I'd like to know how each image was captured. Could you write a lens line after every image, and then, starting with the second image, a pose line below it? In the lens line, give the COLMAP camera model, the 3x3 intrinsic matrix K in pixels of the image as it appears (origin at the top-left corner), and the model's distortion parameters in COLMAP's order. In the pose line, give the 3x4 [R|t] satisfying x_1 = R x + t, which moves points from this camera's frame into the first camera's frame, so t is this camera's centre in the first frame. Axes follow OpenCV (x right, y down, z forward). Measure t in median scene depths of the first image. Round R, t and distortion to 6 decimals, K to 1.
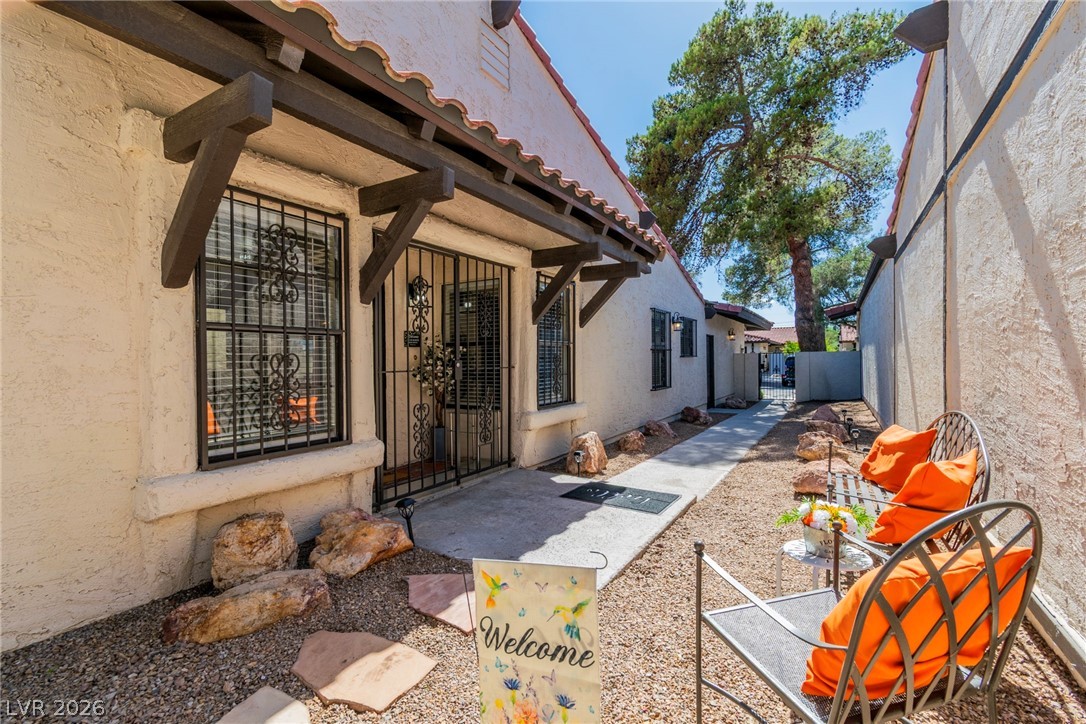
lens RADIAL K [[479.3, 0, 542.7], [0, 479.3, 365.8], [0, 0, 1]] dist [0.000428, 0.000446]
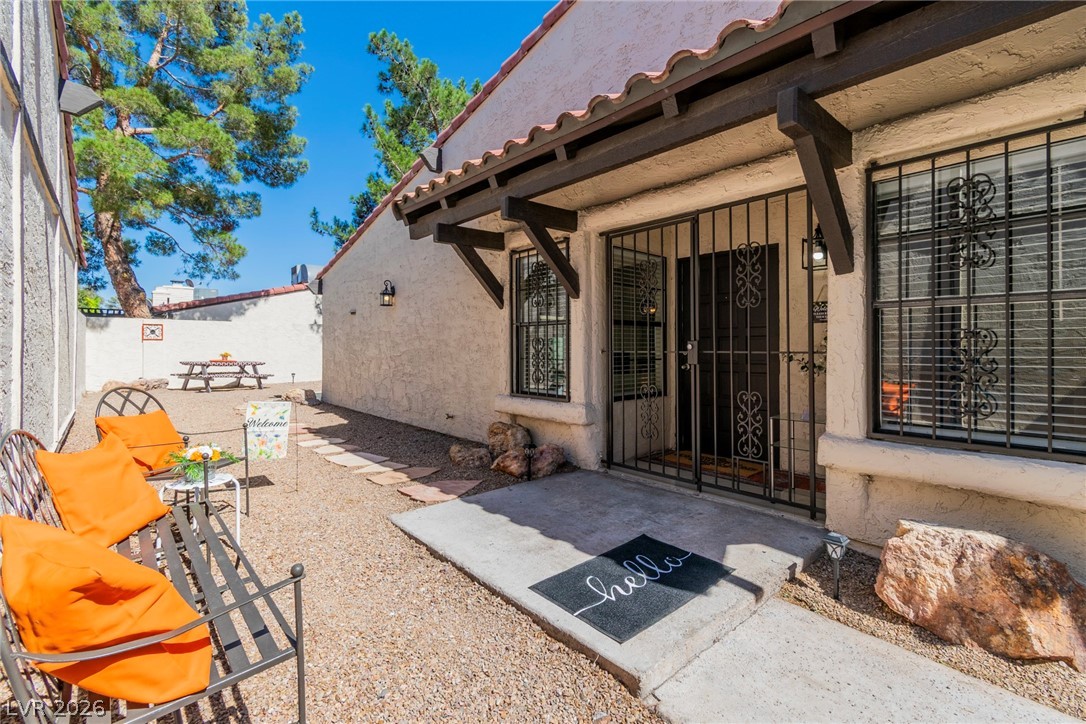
lens RADIAL K [[479.3, 0, 562.6], [0, 479.3, 342.5], [0, 0, 1]] dist [0.000428, 0.000446]
pose [[-0.260062, 0.001685, -0.965590, 0.567397], [-0.009393, 0.999947, 0.004275, -0.008737], [0.965546, 0.010182, -0.260033, 0.814590]]
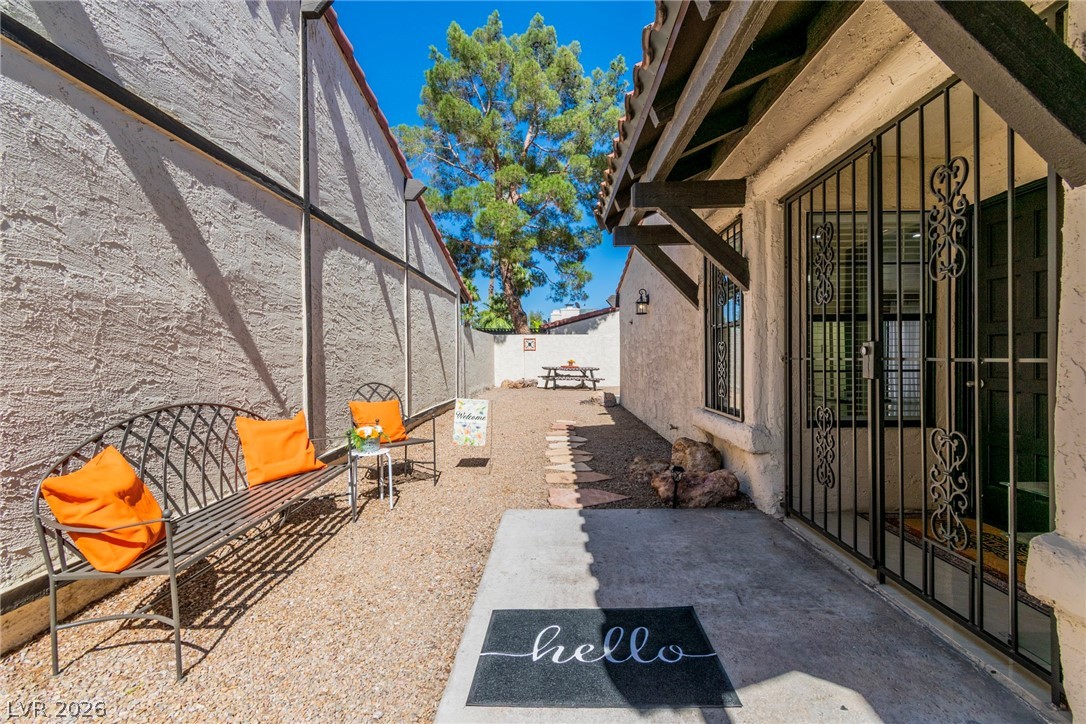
lens RADIAL K [[479.3, 0, 554.0], [0, 479.3, 362.2], [0, 0, 1]] dist [0.000428, 0.000446]
pose [[-0.855698, 0.023210, -0.516954, 0.322747], [0.009187, 0.999518, 0.029670, -0.006569], [0.517394, 0.020639, -0.855499, 1.039776]]
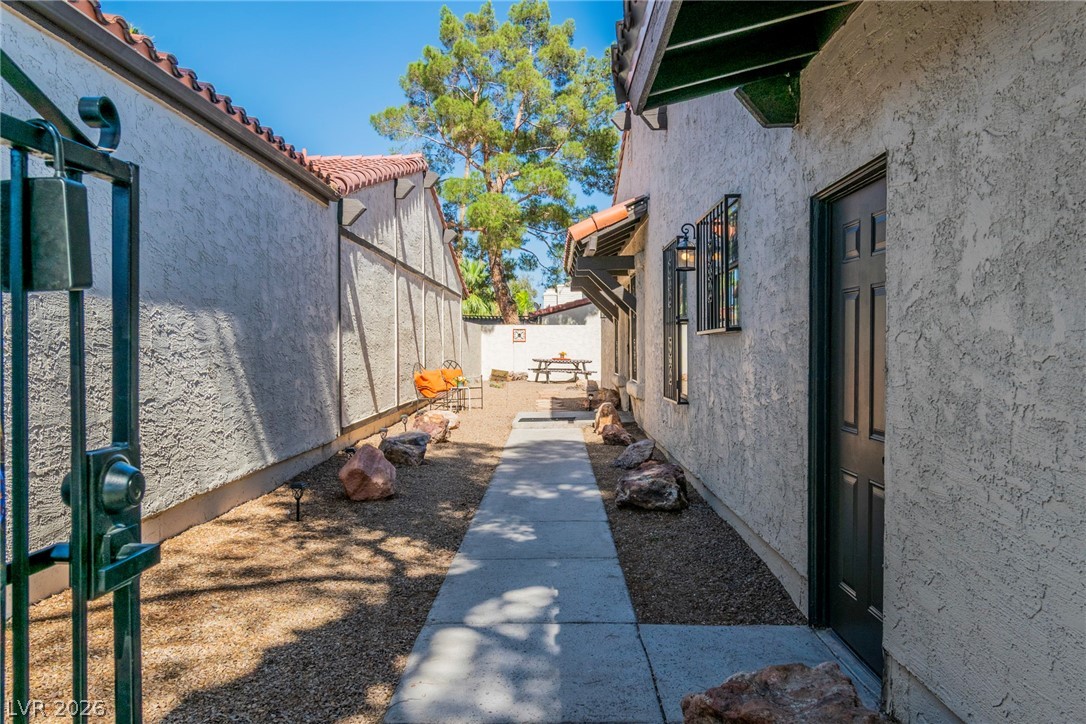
lens RADIAL K [[876.5, 0, 547.4], [0, 876.5, 357.9], [0, 0, 1]] dist [-0.011984, -0.000615]
pose [[-0.860269, 0.015557, -0.509603, 1.393237], [0.002654, 0.999657, 0.026037, -0.031507], [0.509834, 0.021047, -0.860015, 2.923364]]
